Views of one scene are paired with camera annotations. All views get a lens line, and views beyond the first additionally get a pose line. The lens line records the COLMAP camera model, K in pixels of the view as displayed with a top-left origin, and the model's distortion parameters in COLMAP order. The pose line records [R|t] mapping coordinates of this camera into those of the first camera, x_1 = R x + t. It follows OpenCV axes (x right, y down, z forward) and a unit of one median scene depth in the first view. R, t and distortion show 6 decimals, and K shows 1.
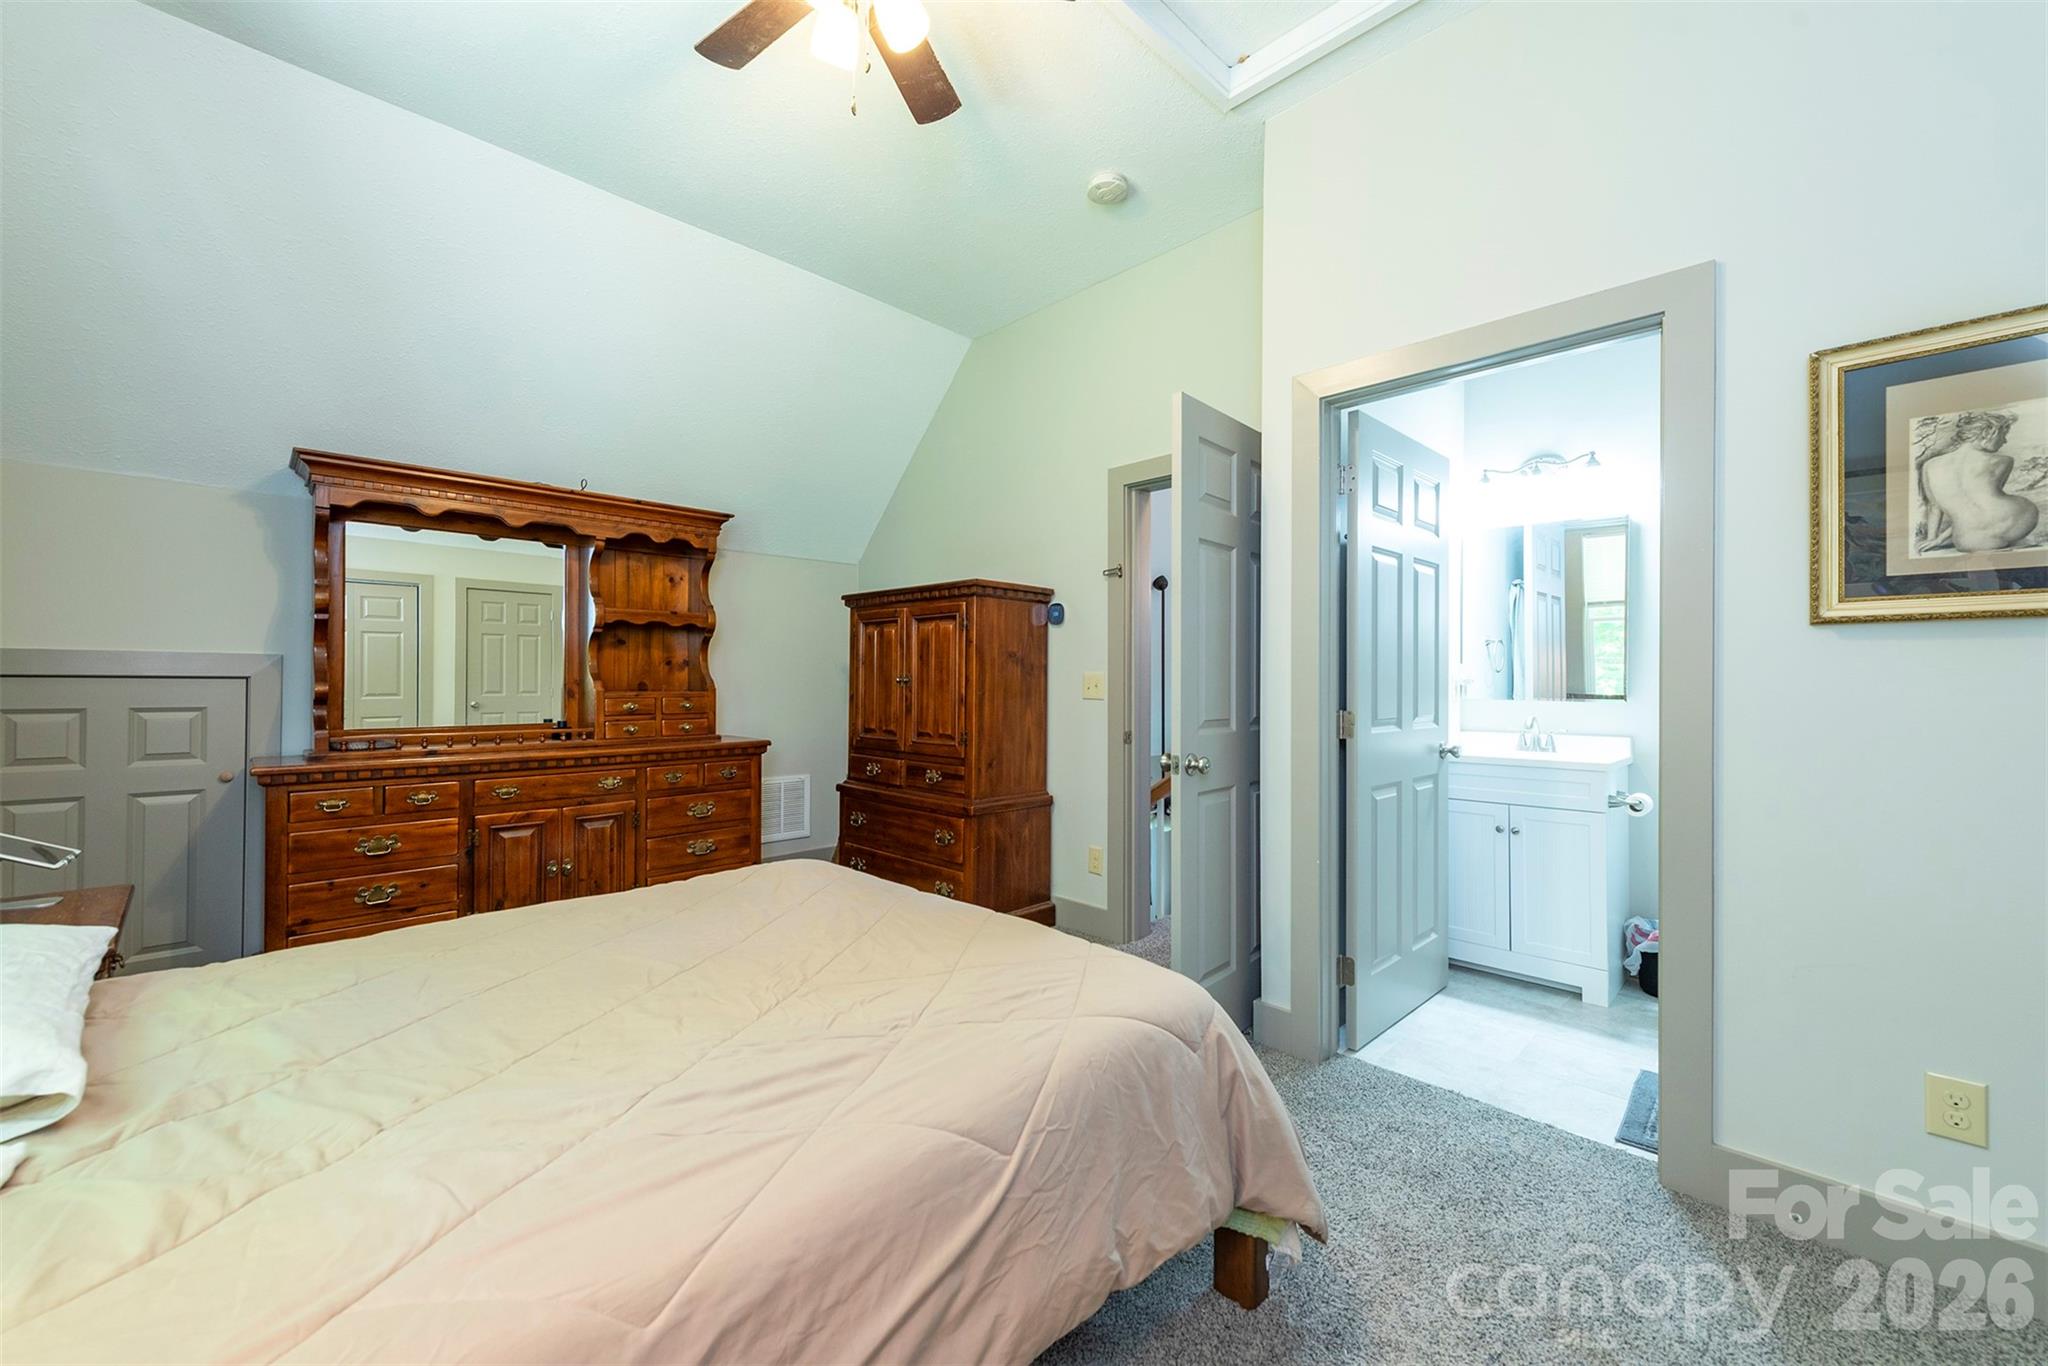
lens RADIAL K [[805.2, 0, 1043.1], [0, 805.2, 676.8], [0, 0, 1]] dist [0.001661, -0.000261]
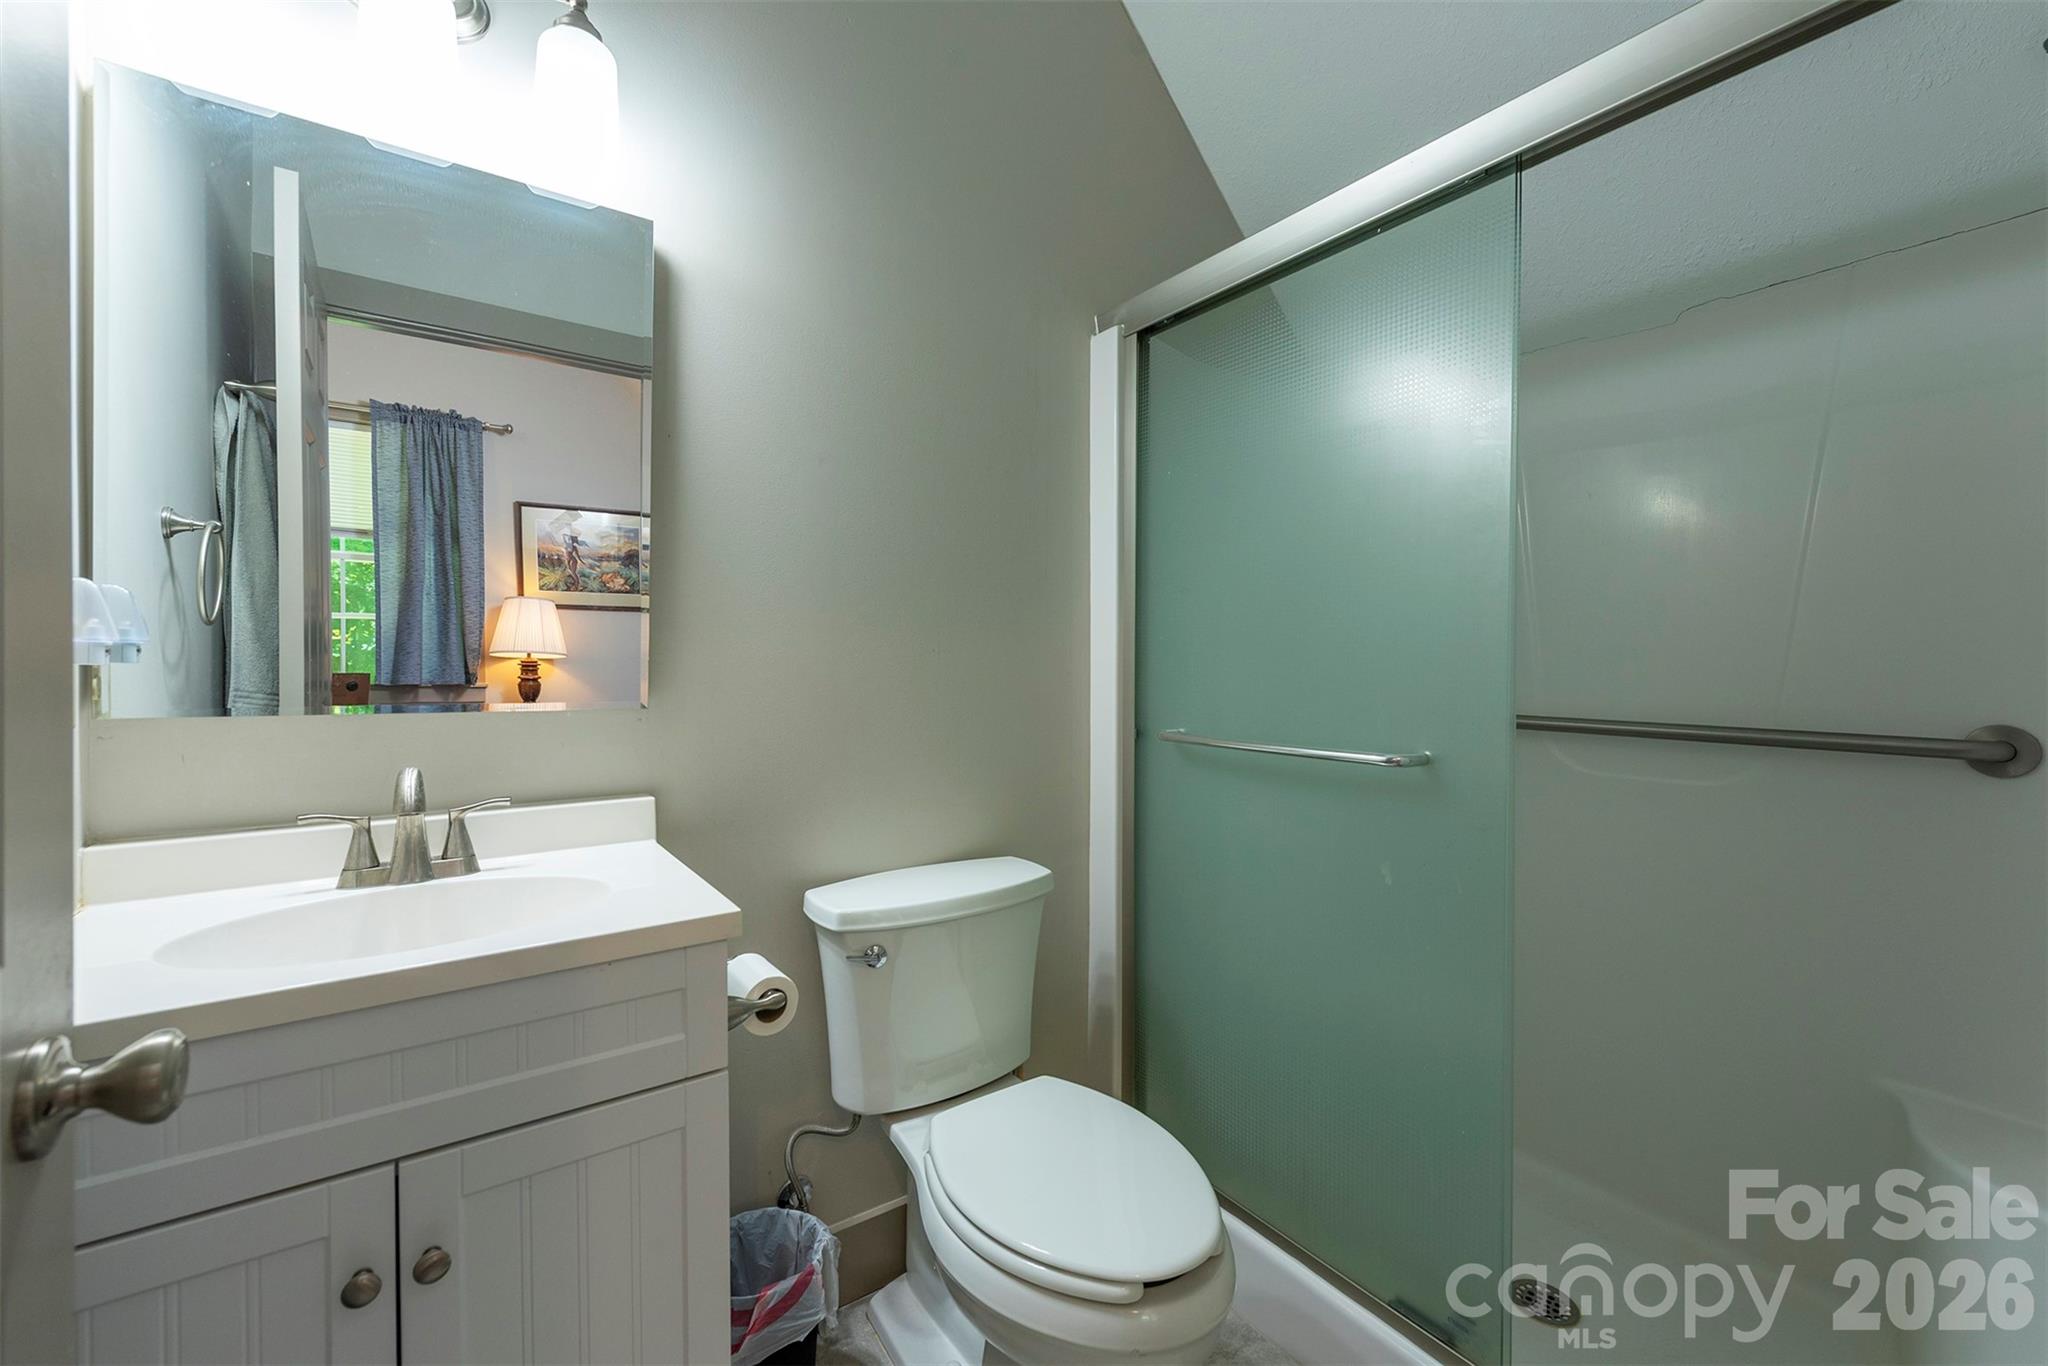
lens RADIAL K [[827.0, 0, 1007.7], [0, 827.0, 675.9], [0, 0, 1]] dist [0.011487, -0.006940]
pose [[0.176982, -0.010315, 0.984160, 0.364300], [-0.001313, 0.999942, 0.010717, 0.007914], [-0.984213, -0.003189, 0.176958, 0.771407]]
